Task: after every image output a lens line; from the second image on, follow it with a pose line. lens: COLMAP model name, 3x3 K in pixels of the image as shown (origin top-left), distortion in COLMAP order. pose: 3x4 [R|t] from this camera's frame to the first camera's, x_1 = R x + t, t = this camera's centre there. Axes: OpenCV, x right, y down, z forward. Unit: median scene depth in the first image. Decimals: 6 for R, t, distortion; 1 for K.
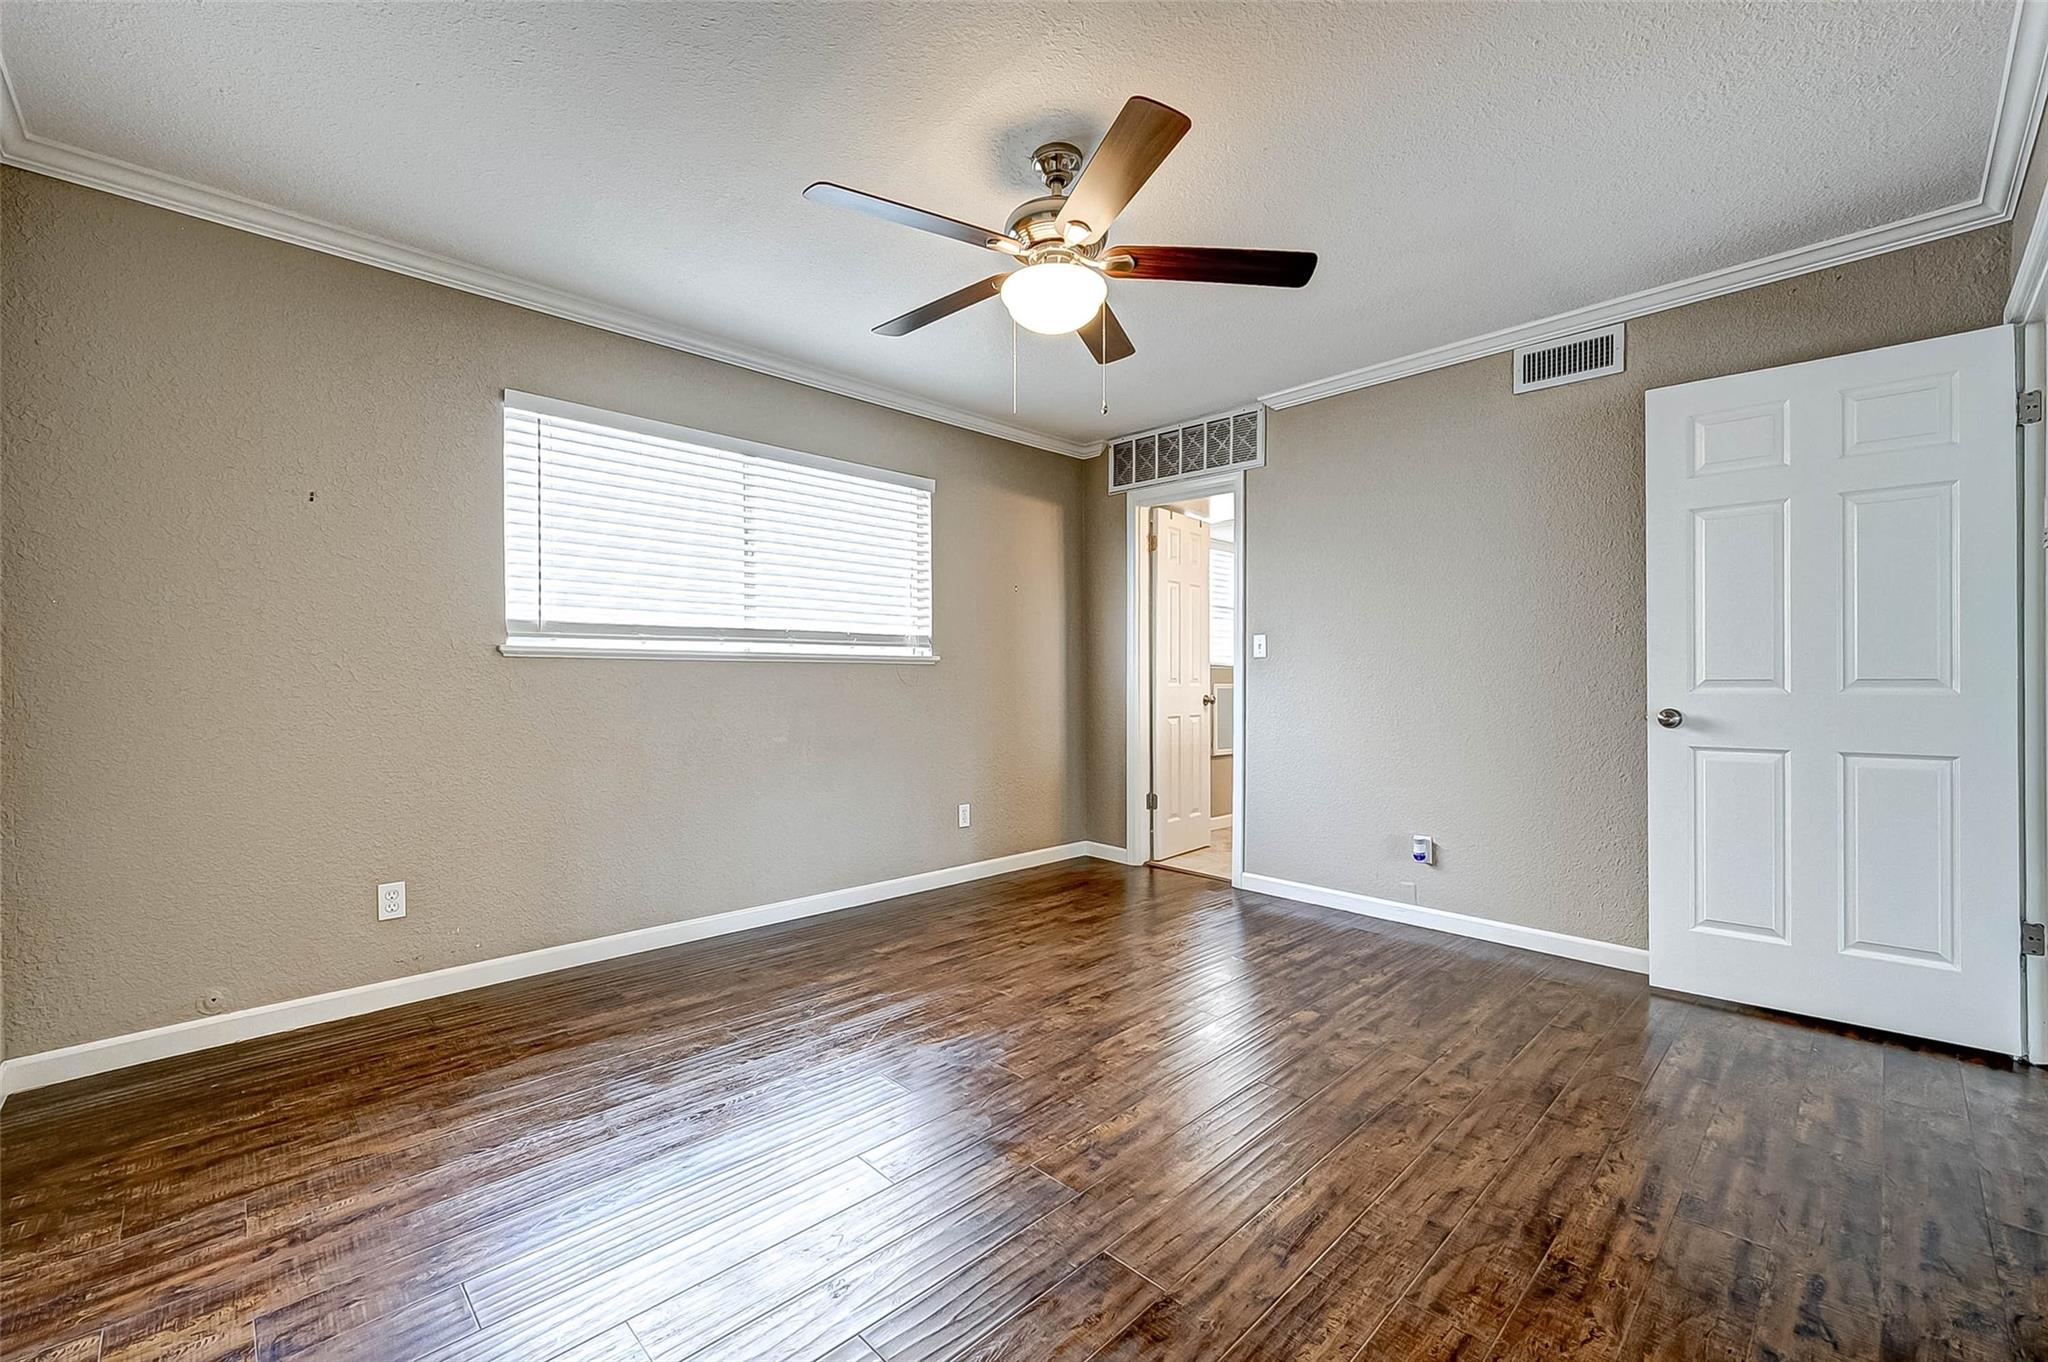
lens RADIAL K [[833.3, 0, 1024.8], [0, 833.3, 682.4], [0, 0, 1]] dist [-0.002779, -0.000154]
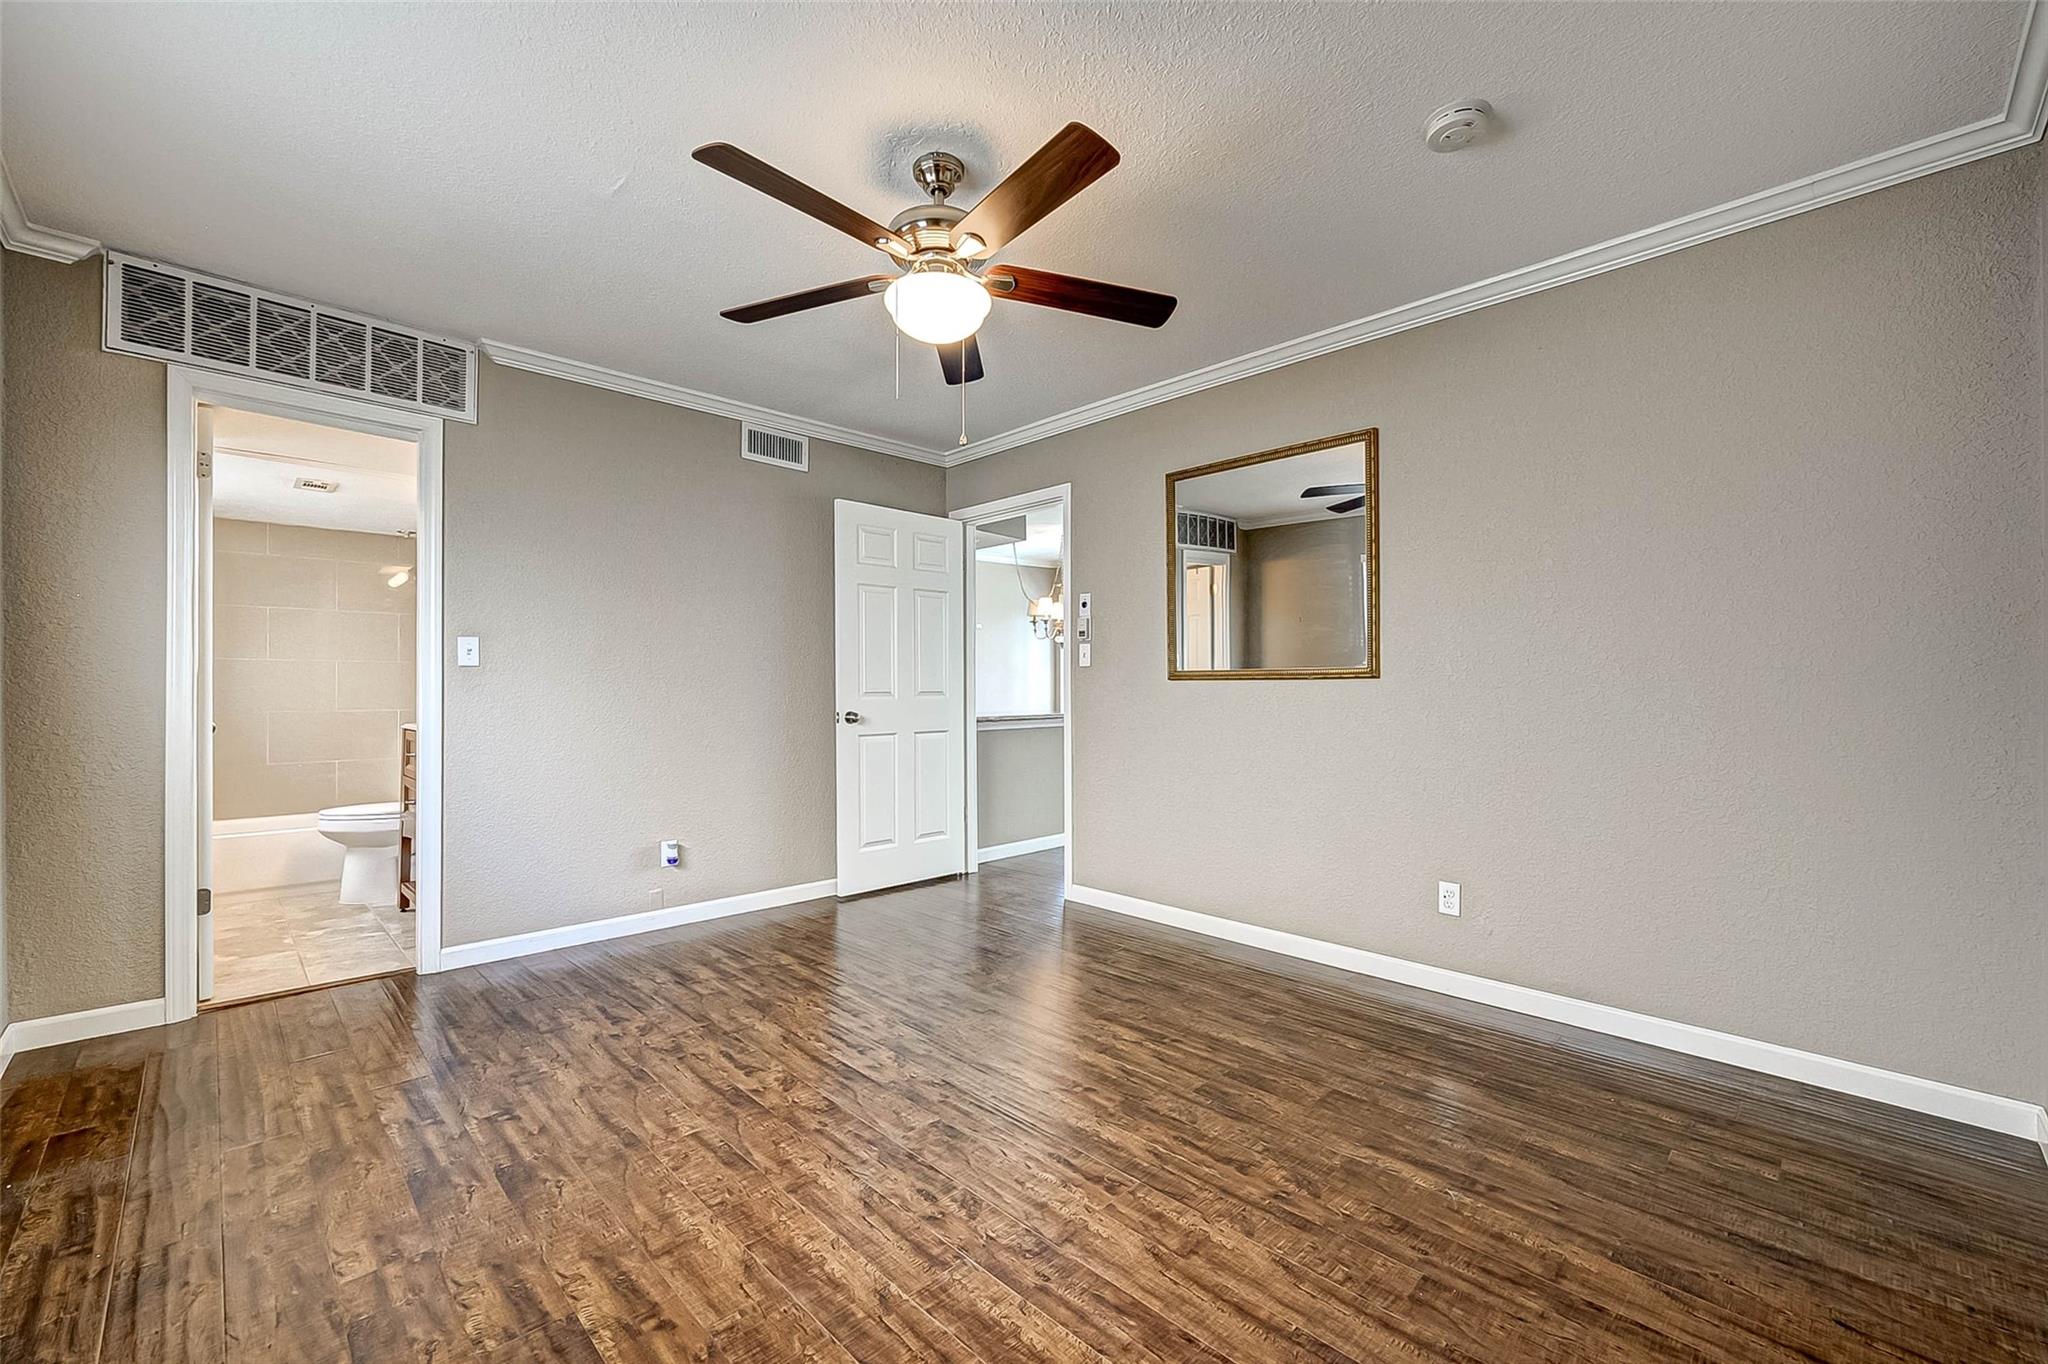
lens RADIAL K [[831.3, 0, 1016.9], [0, 831.3, 682.0], [0, 0, 1]] dist [-0.001981, -0.000021]
pose [[-0.003712, 0.008814, 0.999954, -0.726918], [0.005672, 0.999945, -0.008793, -0.006569], [-0.999977, 0.005639, -0.003762, 0.704536]]
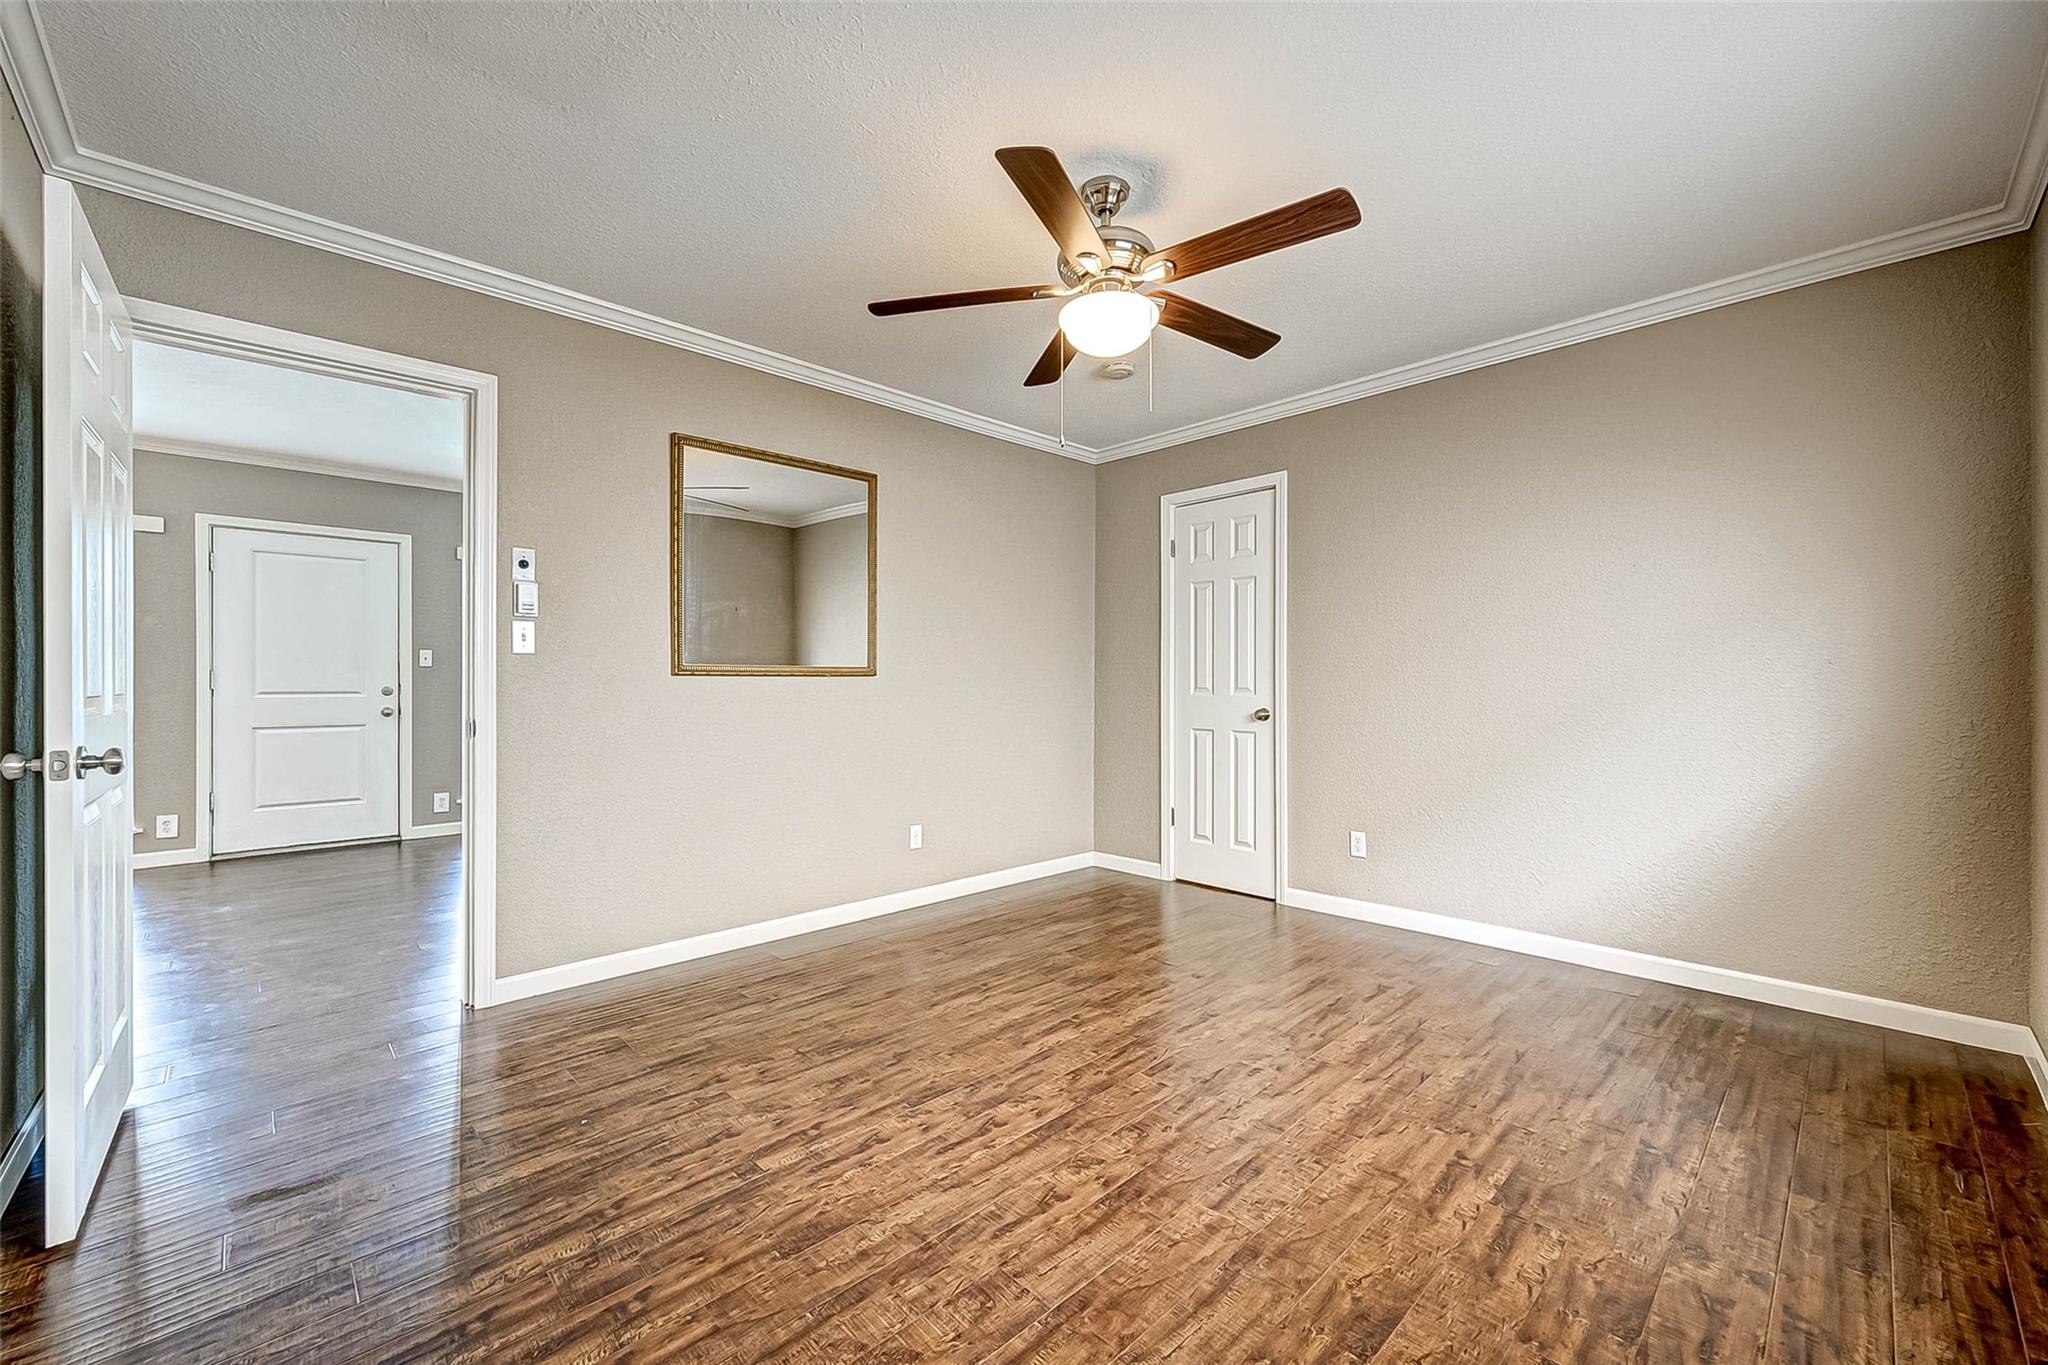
lens RADIAL K [[804.0, 0, 1016.7], [0, 804.0, 681.0], [0, 0, 1]] dist [-0.000033, -0.000106]
pose [[-0.999850, 0.004857, 0.016642, 0.104300], [0.004907, 0.999984, 0.002935, -0.020268], [-0.016627, 0.003016, -0.999857, 1.558396]]
